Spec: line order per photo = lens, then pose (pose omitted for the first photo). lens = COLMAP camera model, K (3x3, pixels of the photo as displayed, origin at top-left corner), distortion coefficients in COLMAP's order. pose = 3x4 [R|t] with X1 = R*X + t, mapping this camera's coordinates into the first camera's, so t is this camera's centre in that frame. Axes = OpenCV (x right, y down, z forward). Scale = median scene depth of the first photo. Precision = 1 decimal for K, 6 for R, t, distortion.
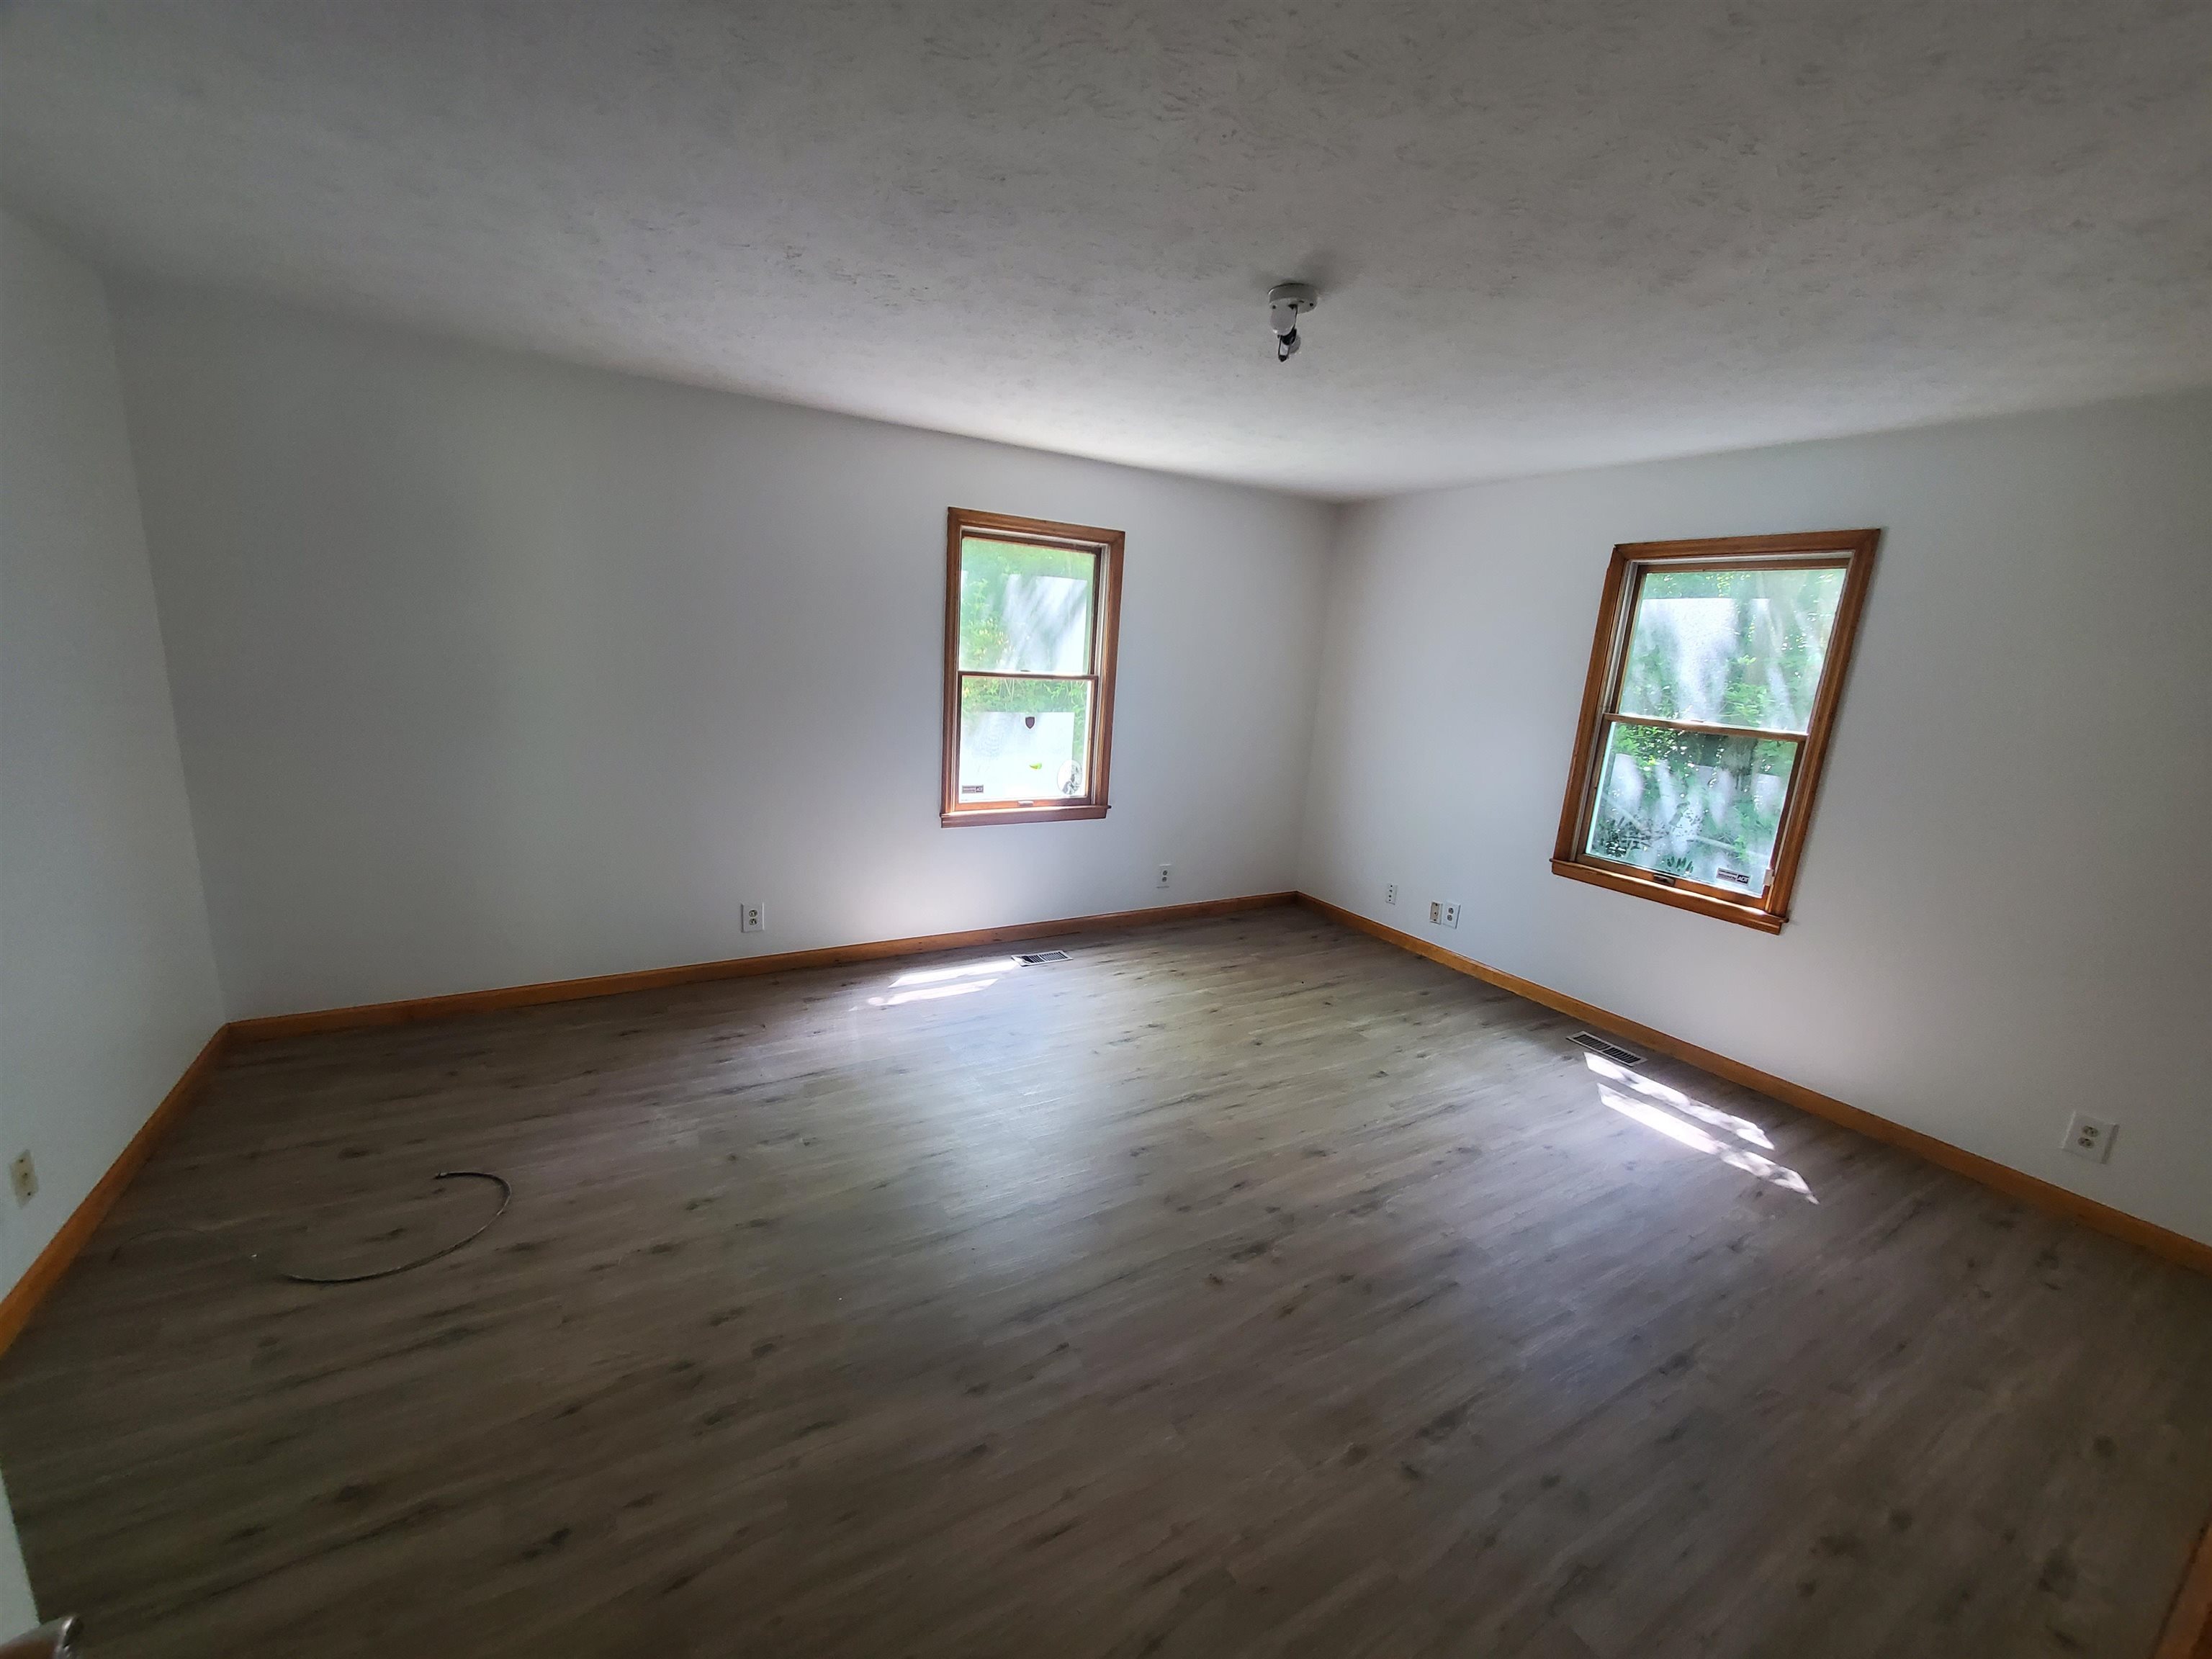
lens RADIAL K [[881.5, 0, 1110.9], [0, 881.5, 828.3], [0, 0, 1]] dist [-0.003919, -0.000279]
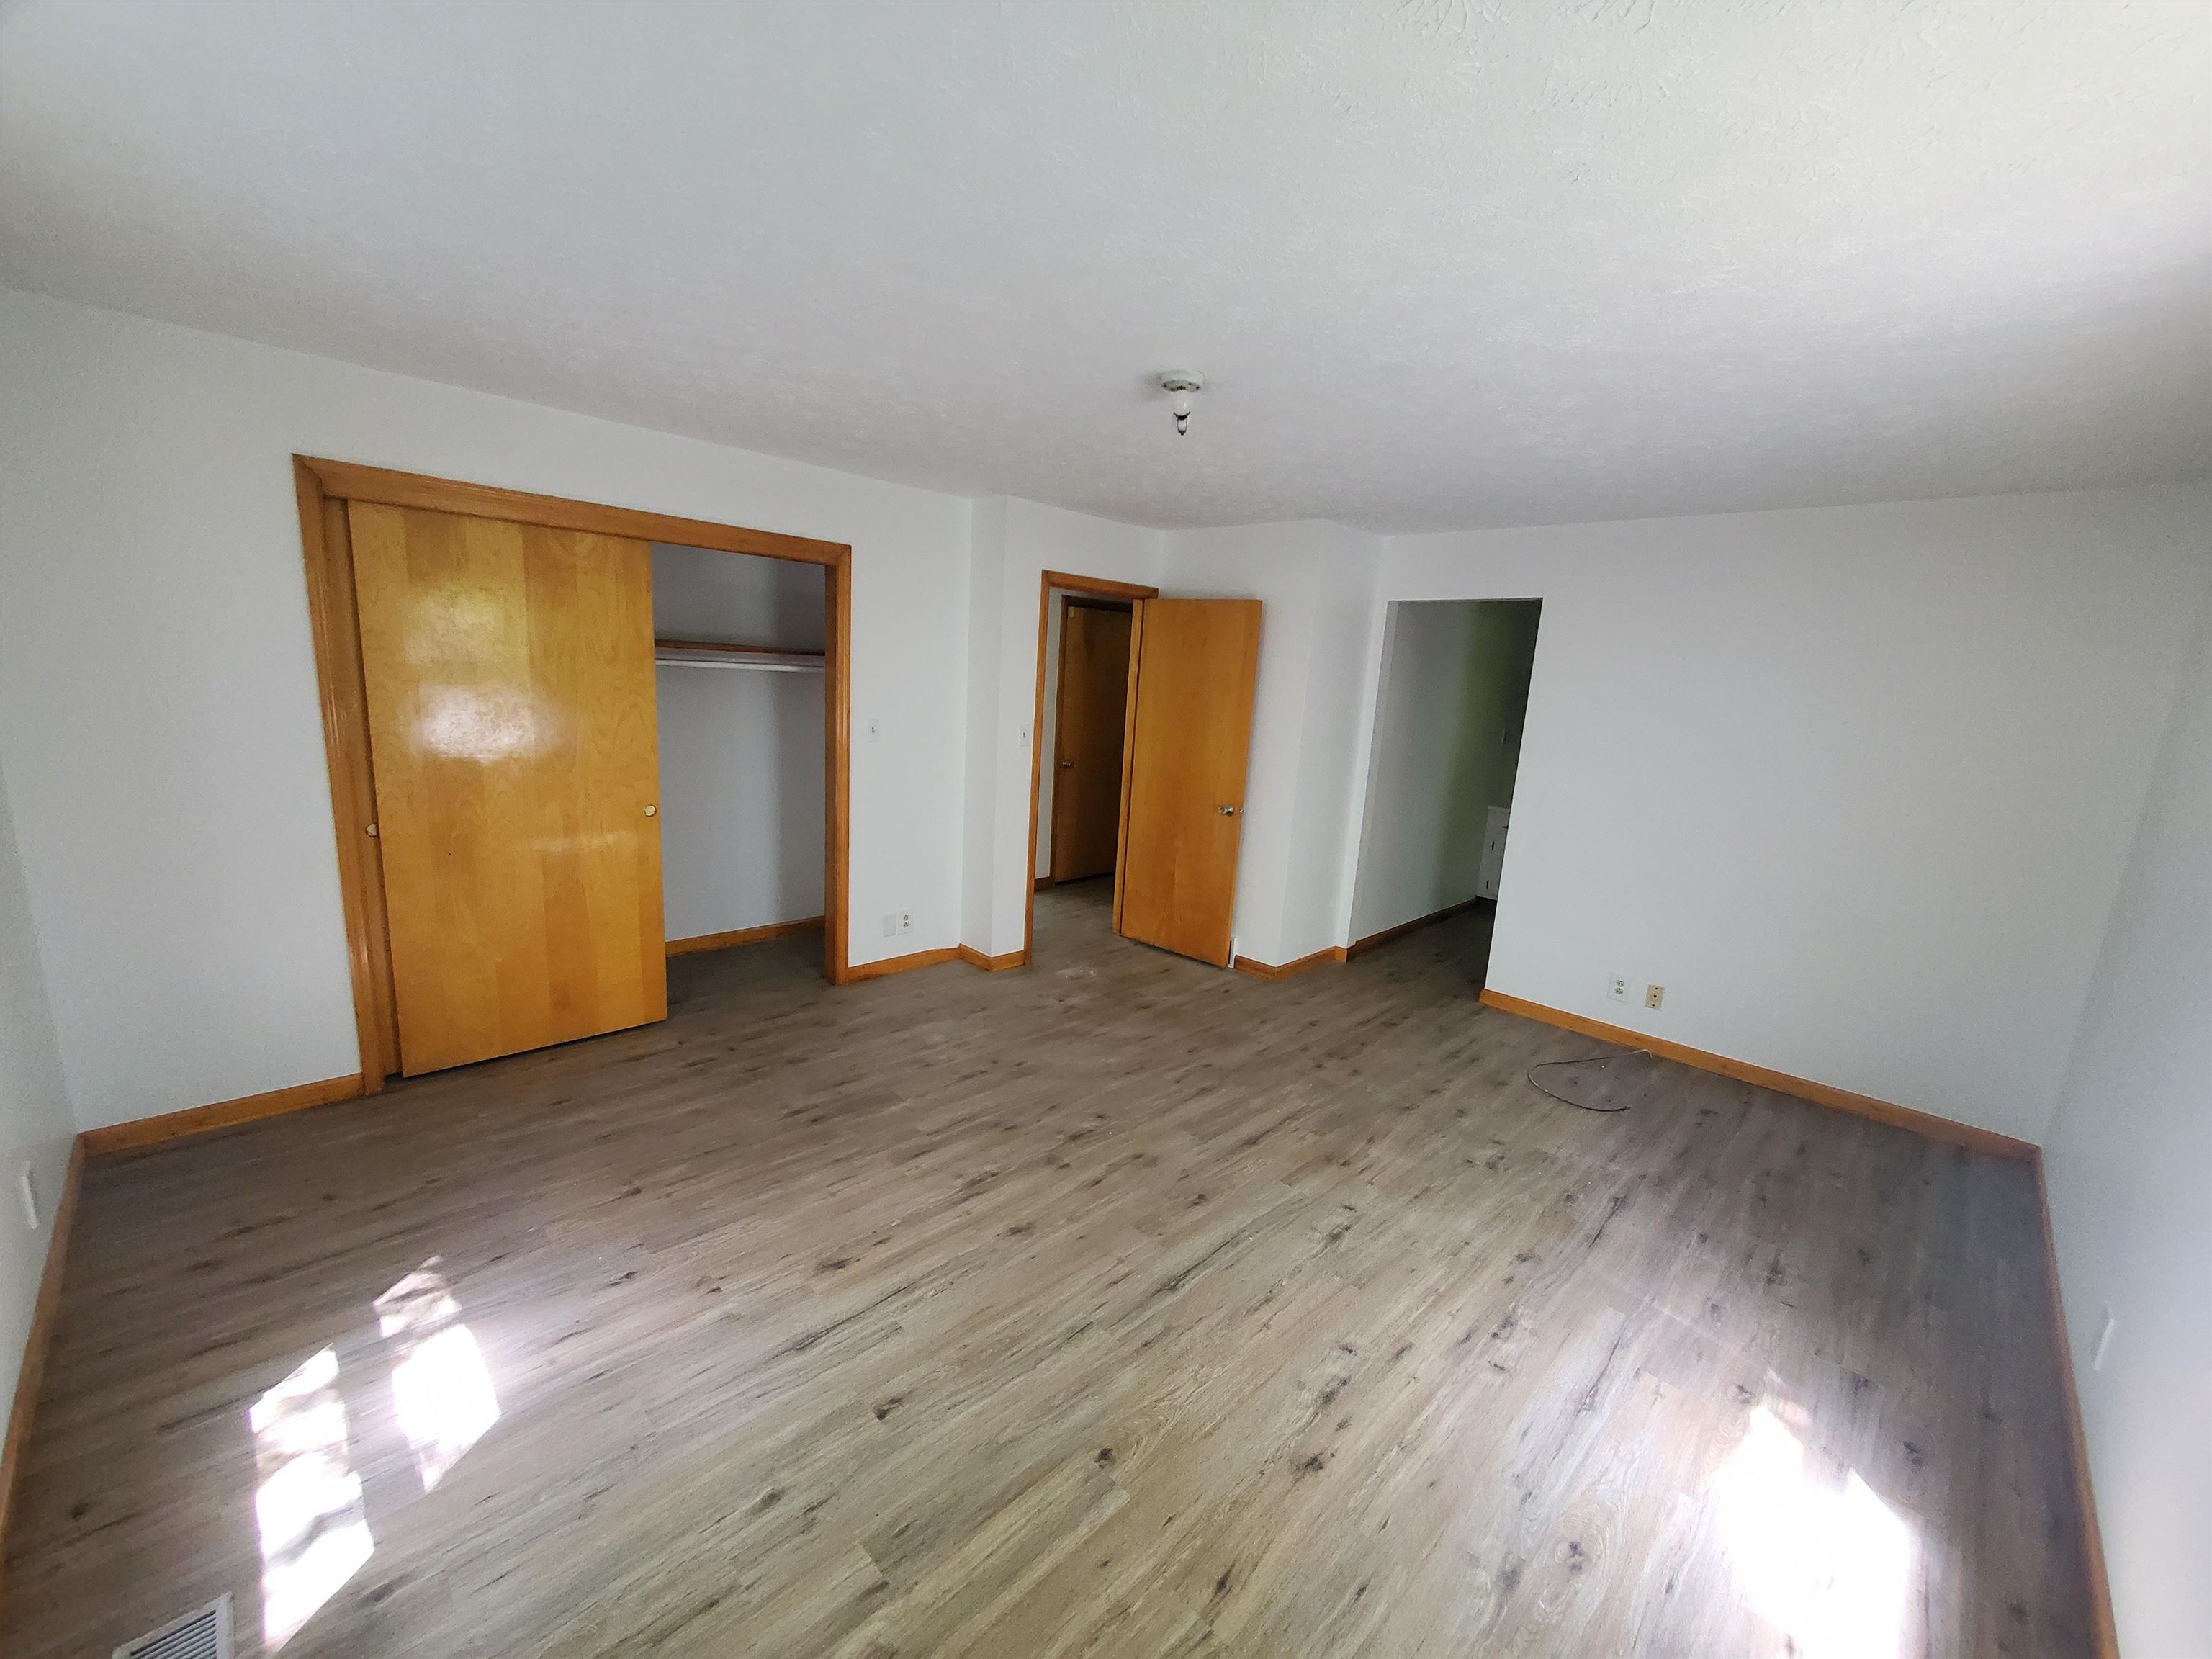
lens RADIAL K [[881.5, 0, 1106.0], [0, 881.5, 835.3], [0, 0, 1]] dist [-0.003919, -0.000279]
pose [[-0.962493, -0.066929, -0.262922, 0.396403], [-0.164121, 0.915304, 0.367807, -0.336399], [0.216037, 0.397163, -0.891958, 1.598244]]
